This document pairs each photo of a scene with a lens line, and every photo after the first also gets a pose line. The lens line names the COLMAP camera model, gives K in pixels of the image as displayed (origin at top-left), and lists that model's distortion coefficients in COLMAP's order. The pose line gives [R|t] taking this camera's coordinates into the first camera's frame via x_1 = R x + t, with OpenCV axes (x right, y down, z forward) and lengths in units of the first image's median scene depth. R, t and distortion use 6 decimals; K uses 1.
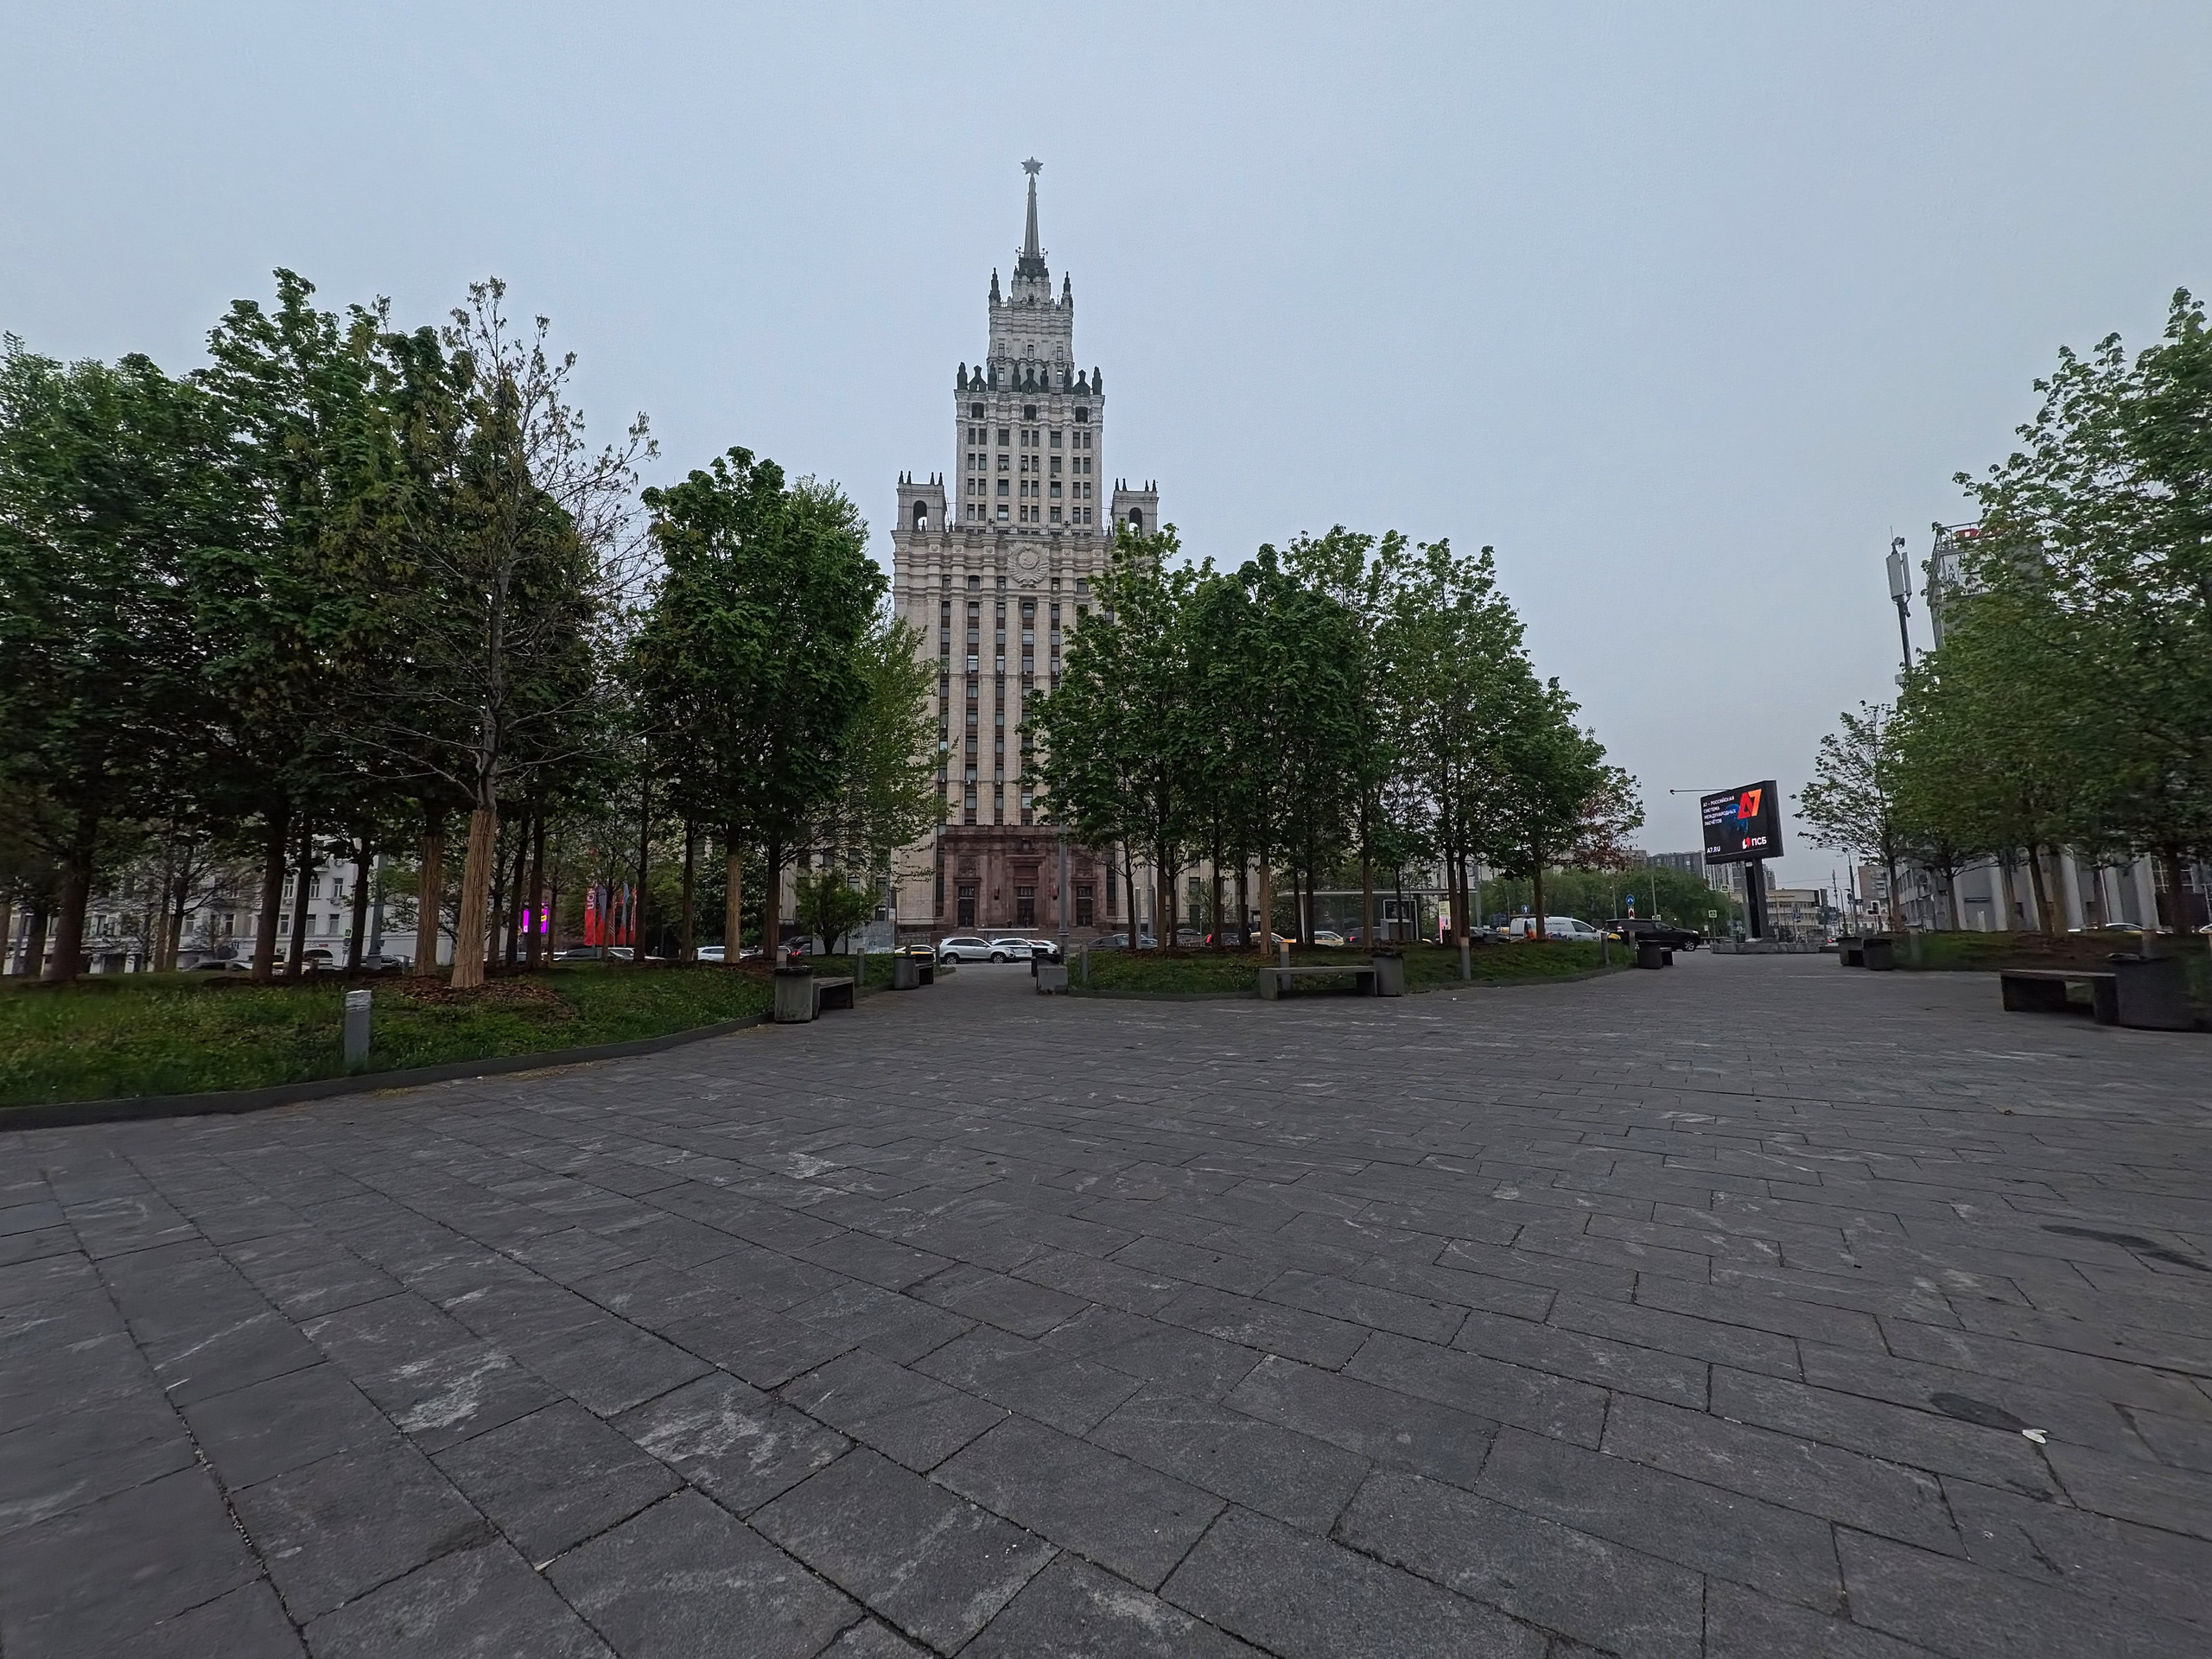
lens RADIAL K [[863.0, 0, 1108.6], [0, 863.0, 841.4], [0, 0, 1]] dist [0.017777, -0.000044]
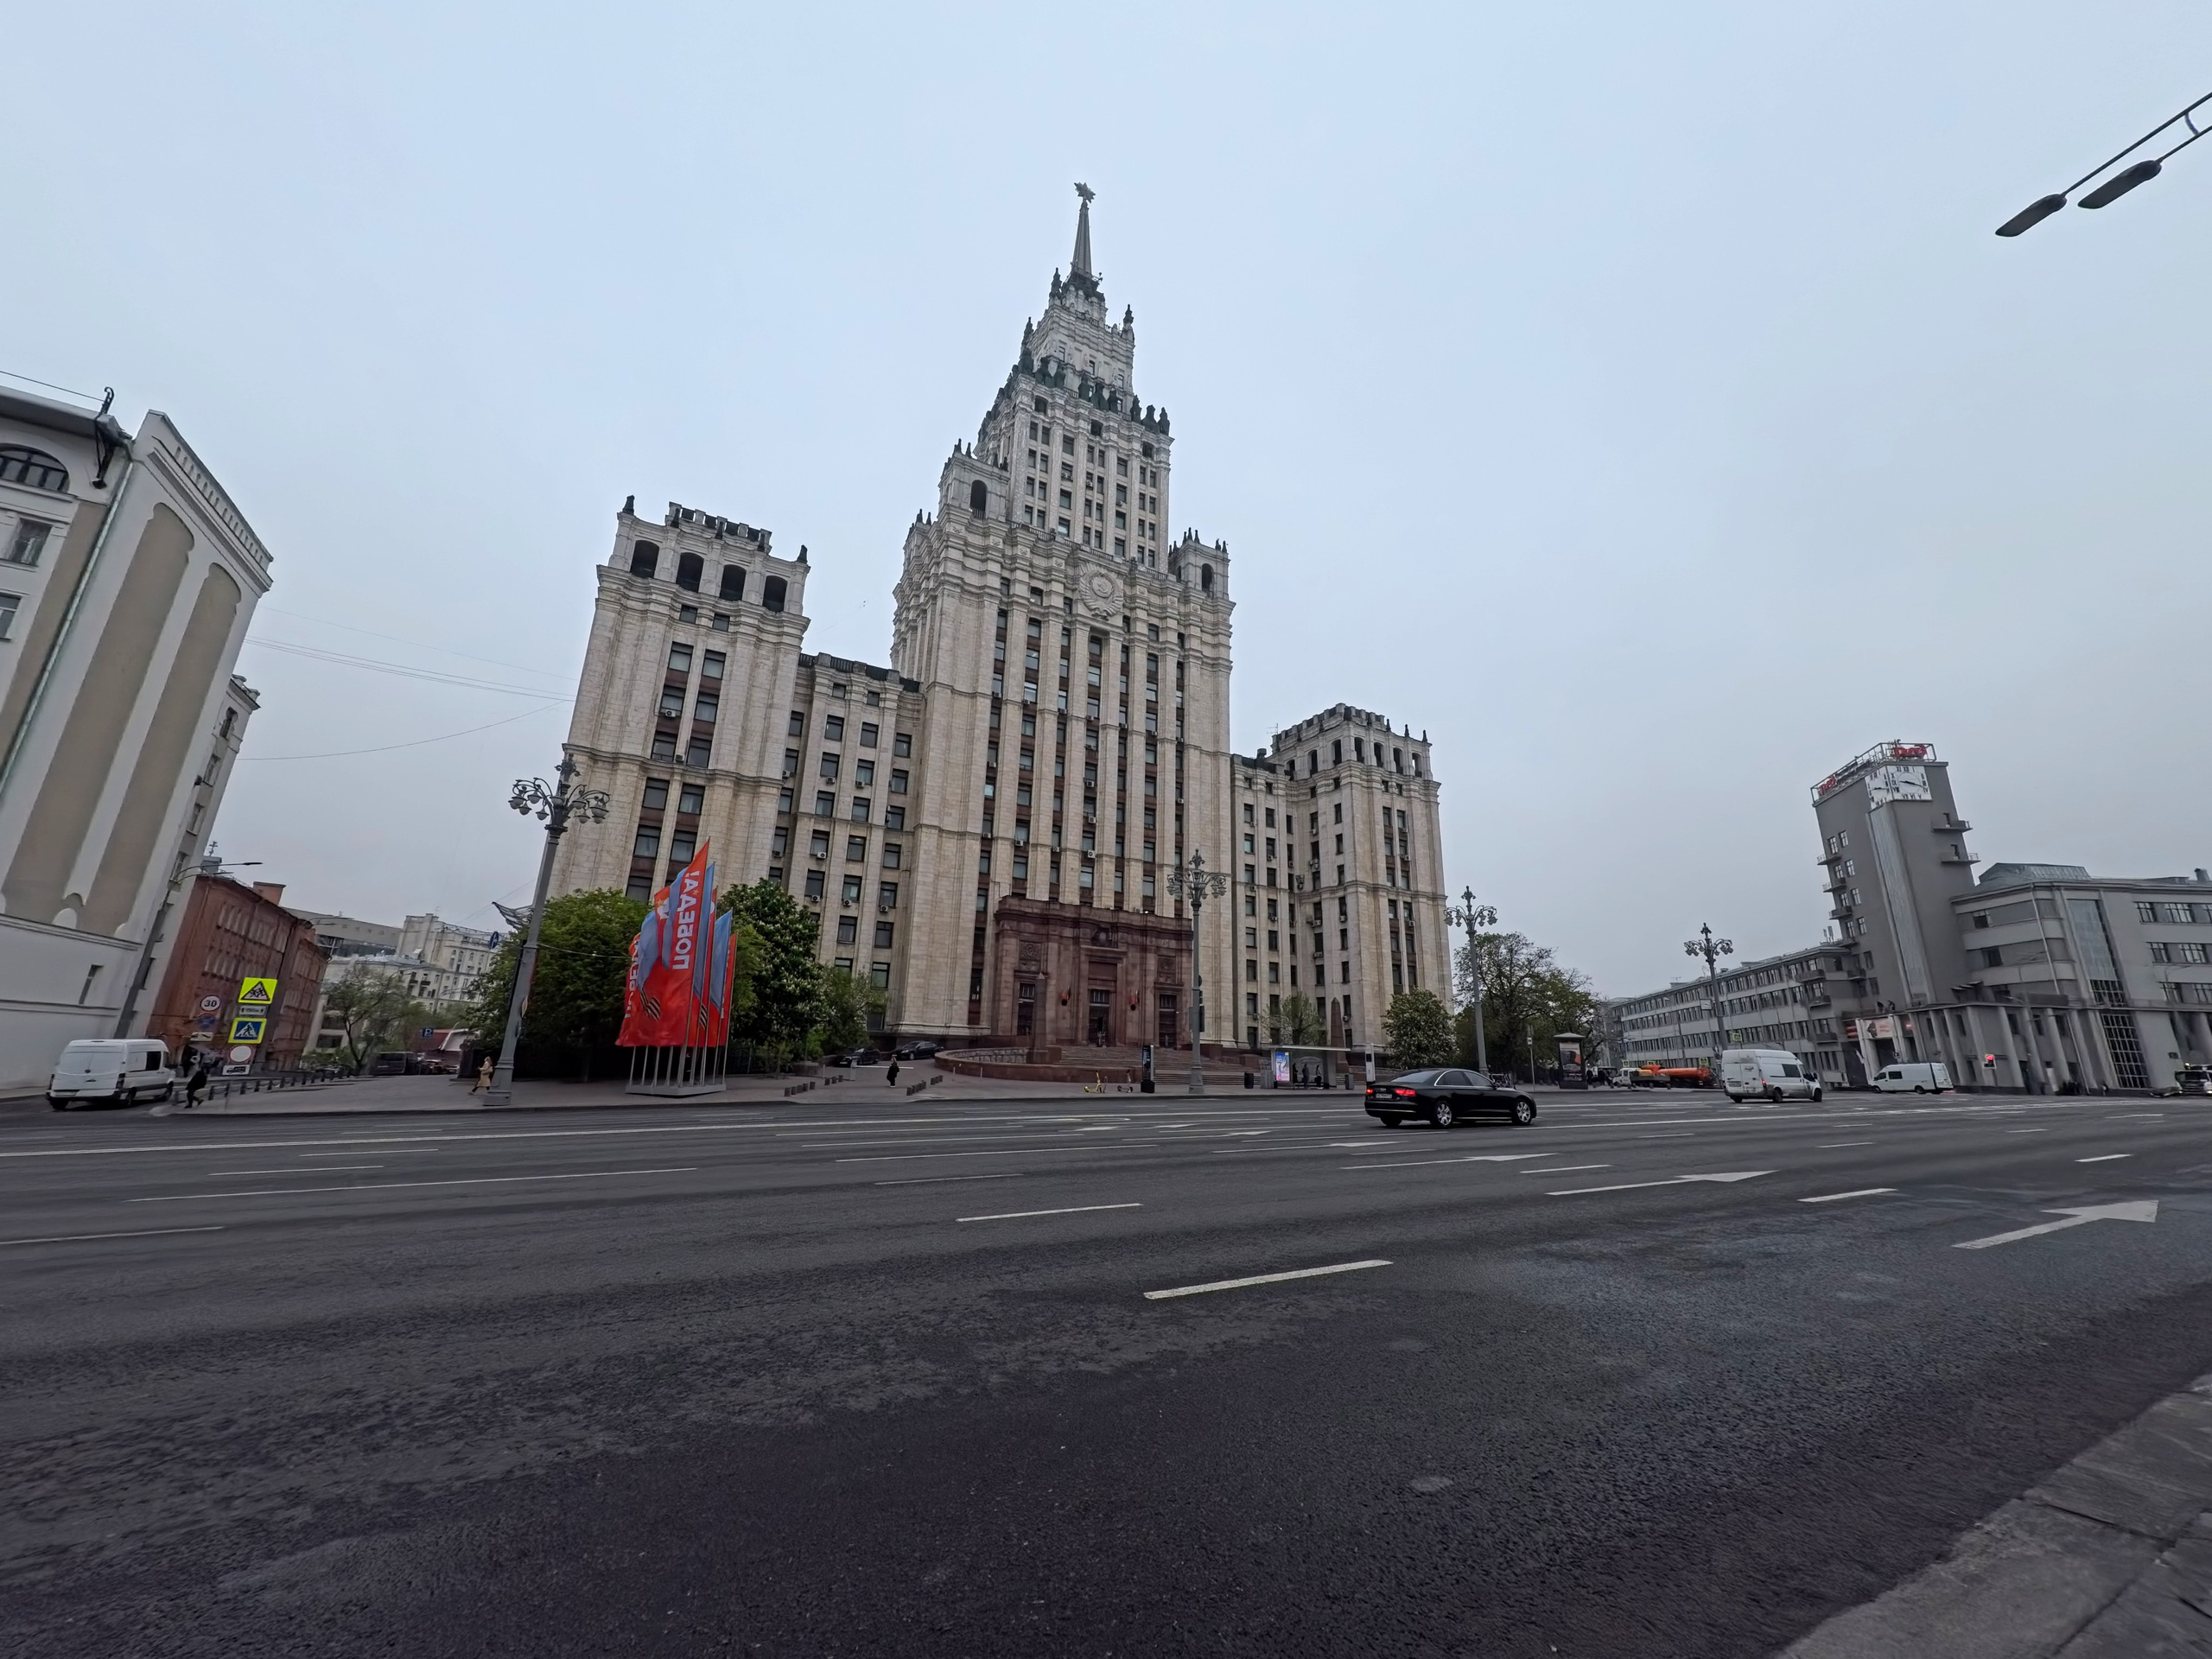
lens RADIAL K [[863.0, 0, 1108.6], [0, 863.0, 841.4], [0, 0, 1]] dist [0.017777, -0.000044]
pose [[0.910574, 0.141694, 0.388301, -0.369915], [-0.082583, 0.982833, -0.164985, 0.045154], [-0.405012, 0.118164, 0.906644, 0.283692]]
